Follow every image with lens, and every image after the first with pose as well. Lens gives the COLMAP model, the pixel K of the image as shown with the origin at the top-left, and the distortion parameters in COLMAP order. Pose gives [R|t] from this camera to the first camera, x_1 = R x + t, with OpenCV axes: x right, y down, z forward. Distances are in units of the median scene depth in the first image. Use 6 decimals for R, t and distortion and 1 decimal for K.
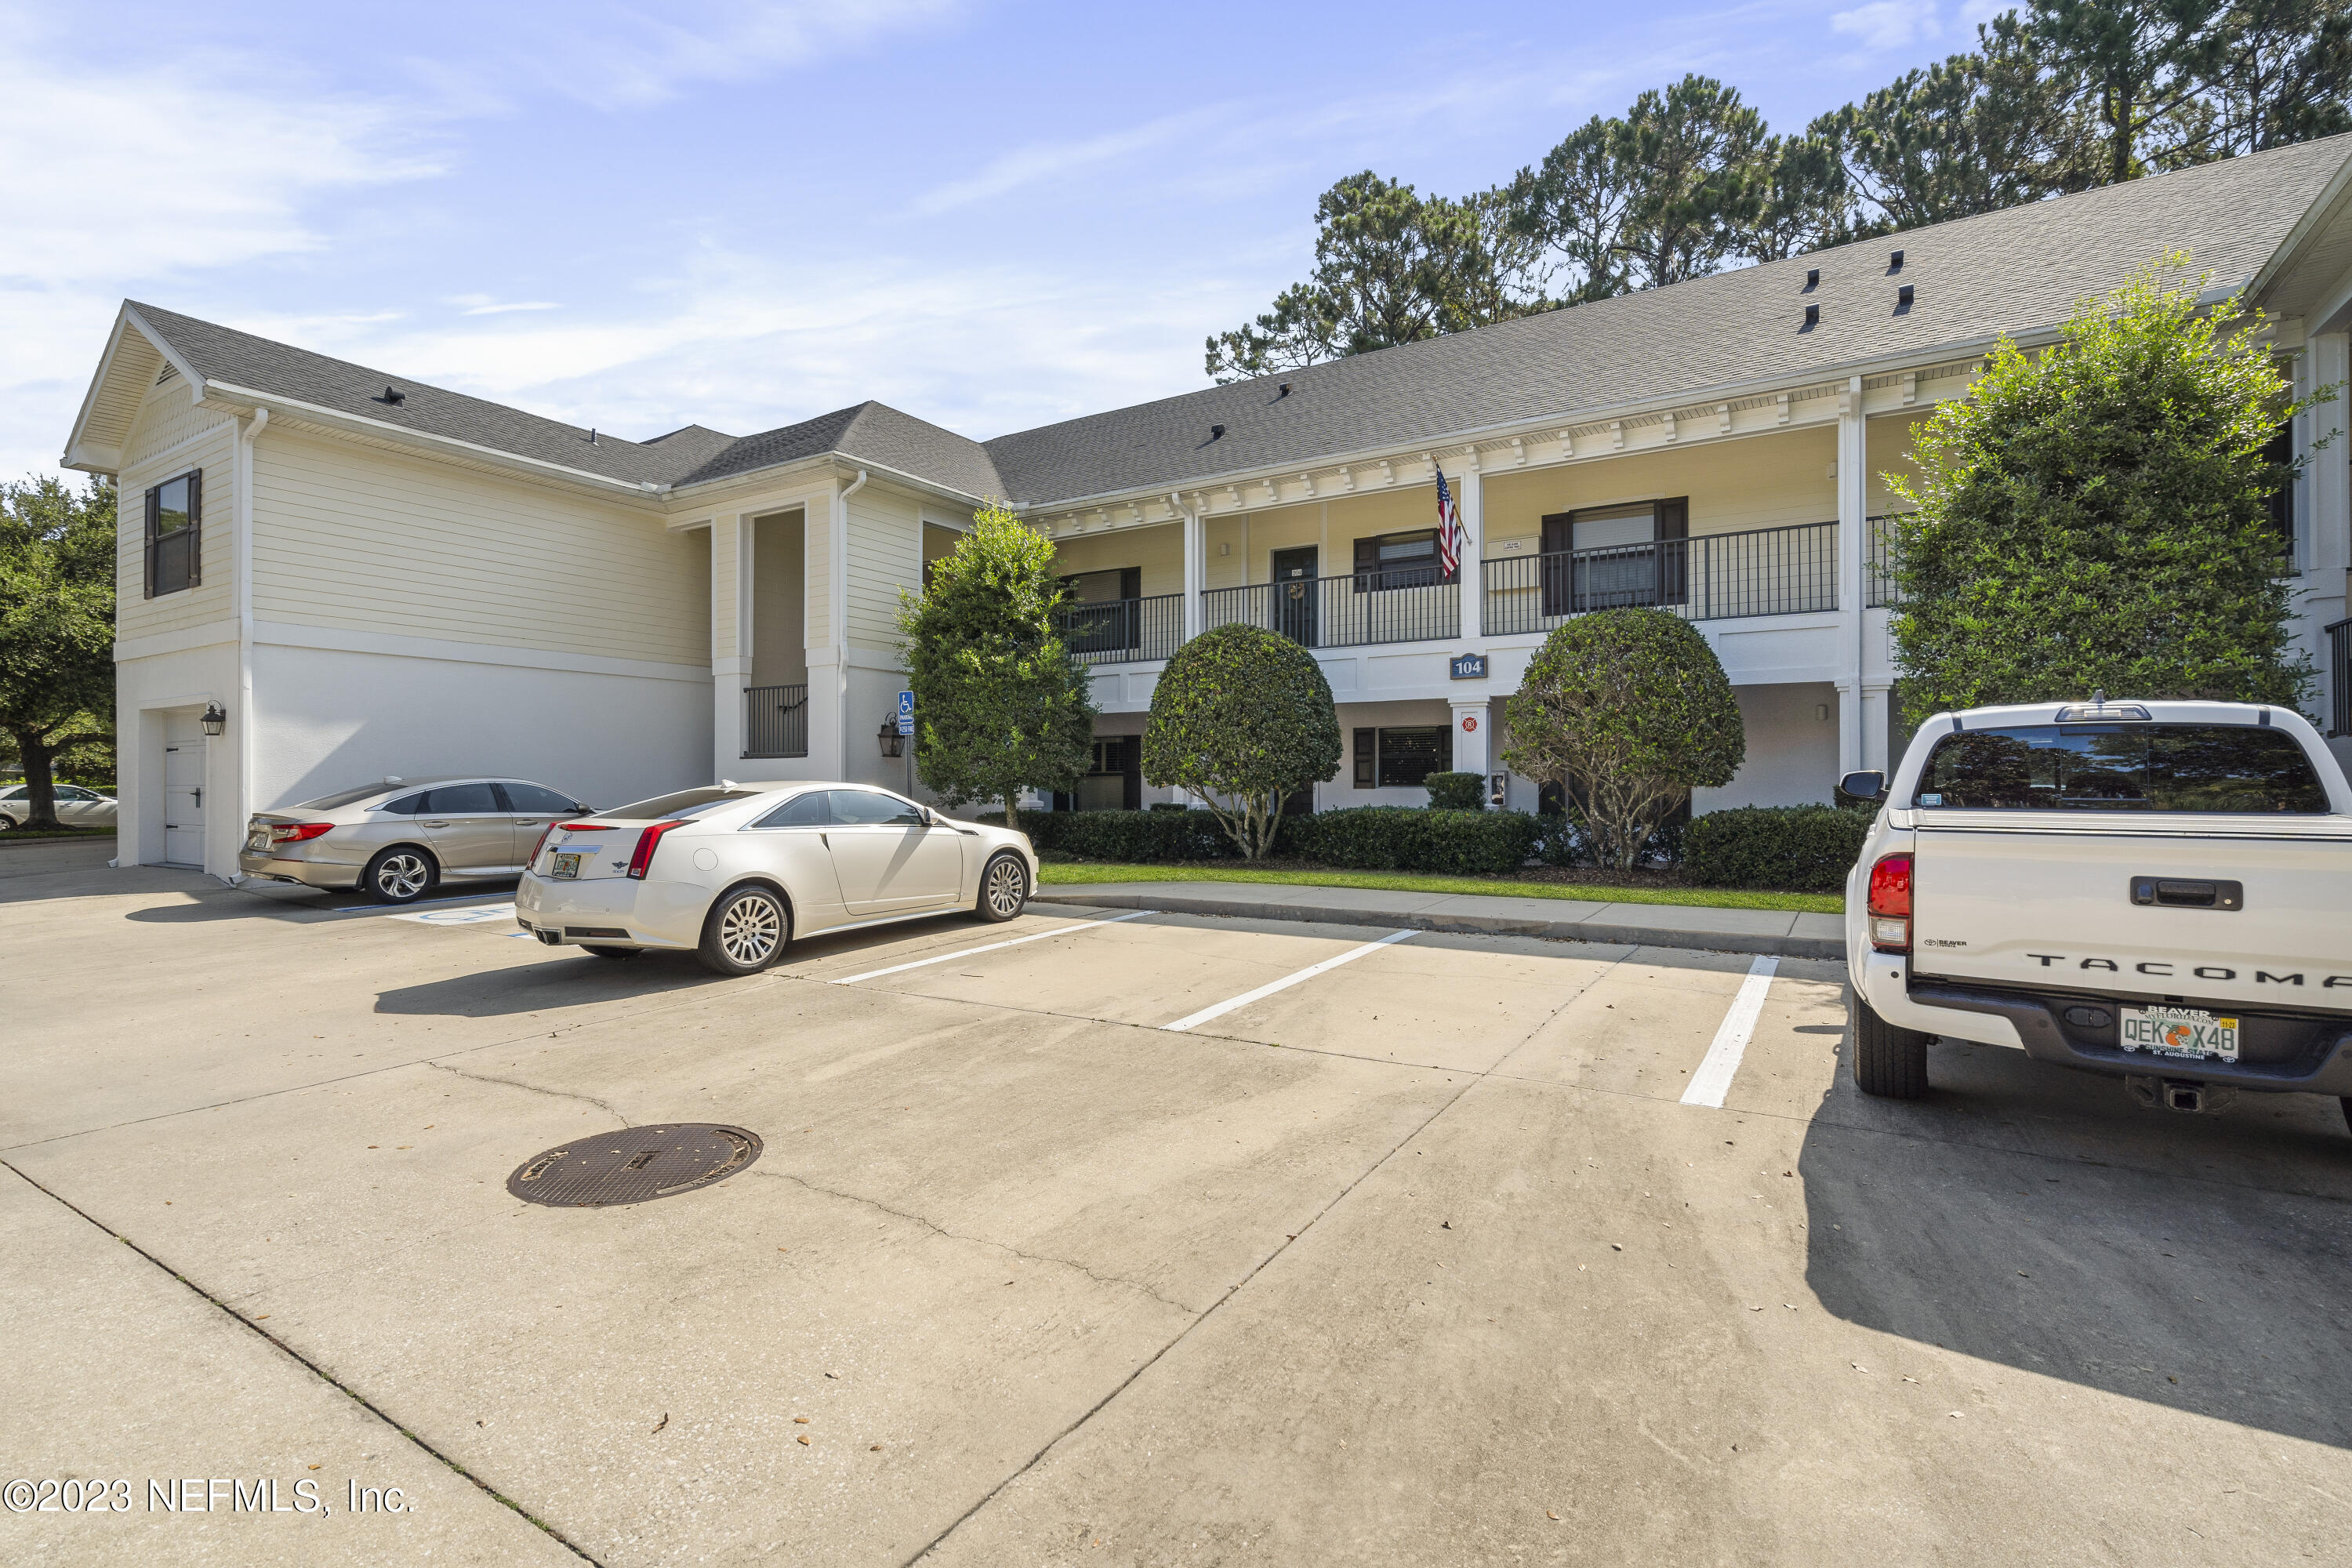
lens RADIAL K [[1084.1, 0, 1169.2], [0, 1084.1, 770.6], [0, 0, 1]] dist [-0.004174, 0.004434]
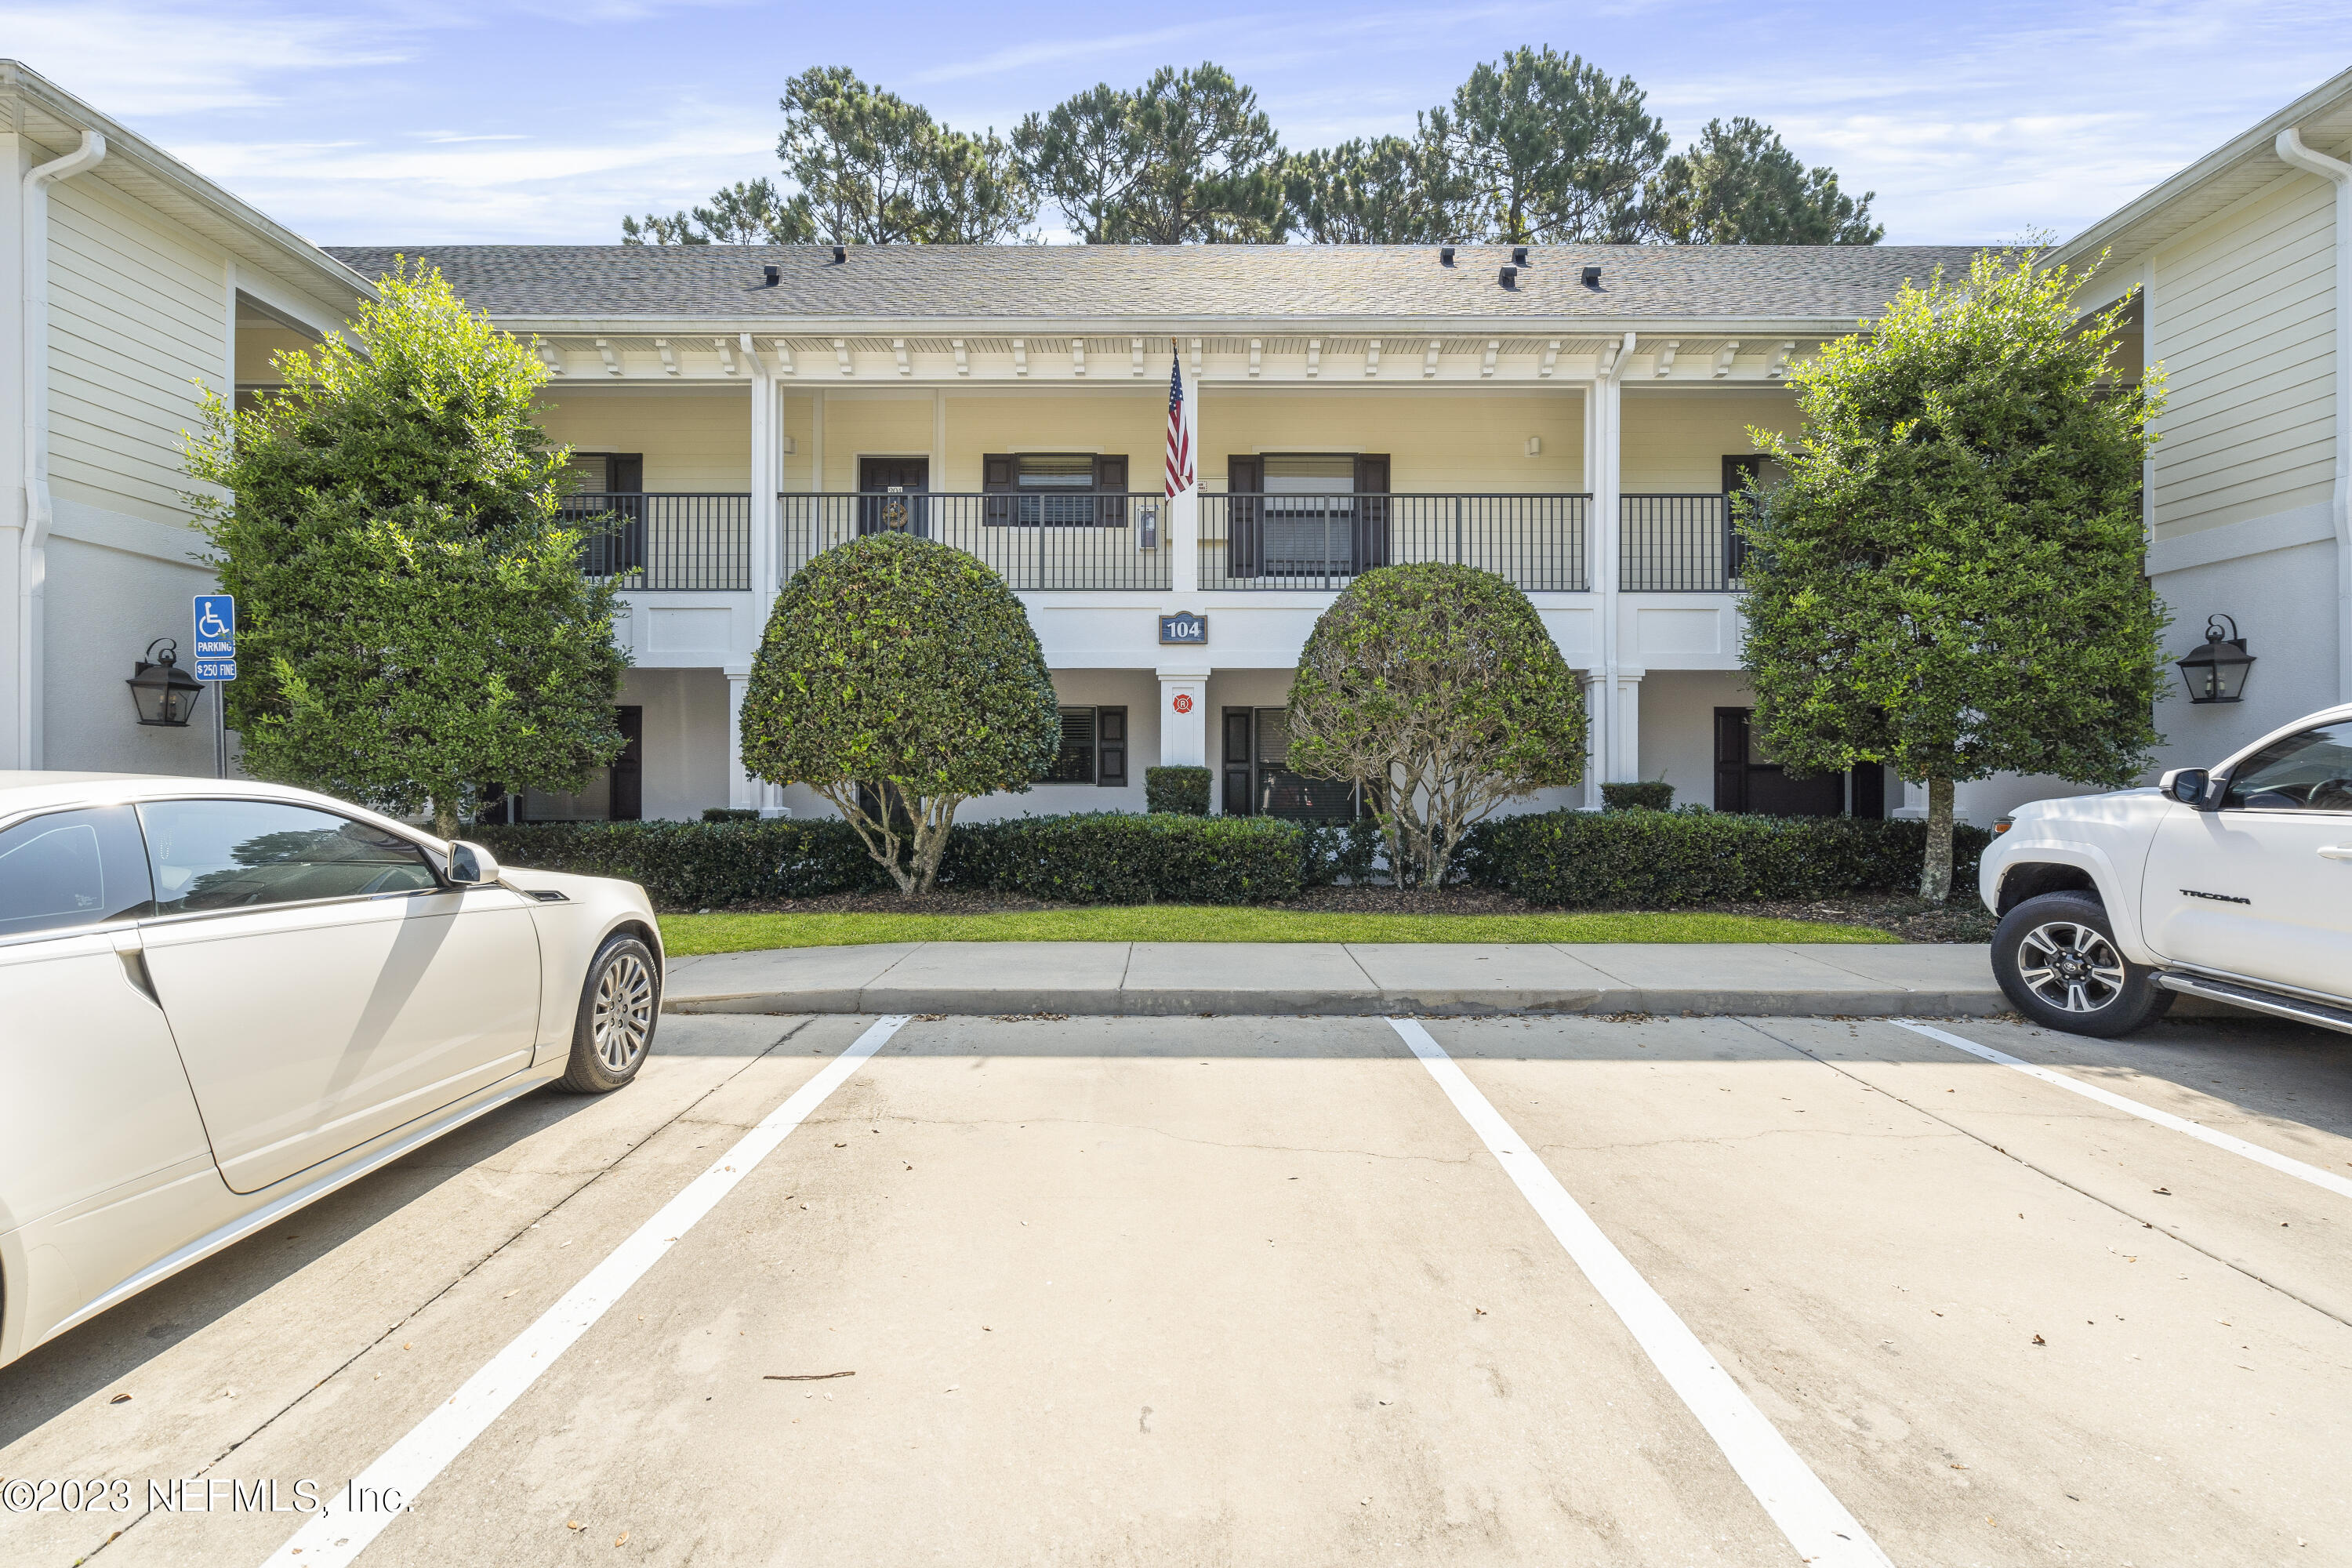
lens RADIAL K [[1084.1, 0, 1169.2], [0, 1084.1, 770.6], [0, 0, 1]] dist [-0.004174, 0.004434]
pose [[0.848447, 0.007172, 0.529231, -0.136715], [-0.009930, 0.999948, 0.002368, 0.003175], [-0.529187, -0.007264, 0.848474, 0.346480]]
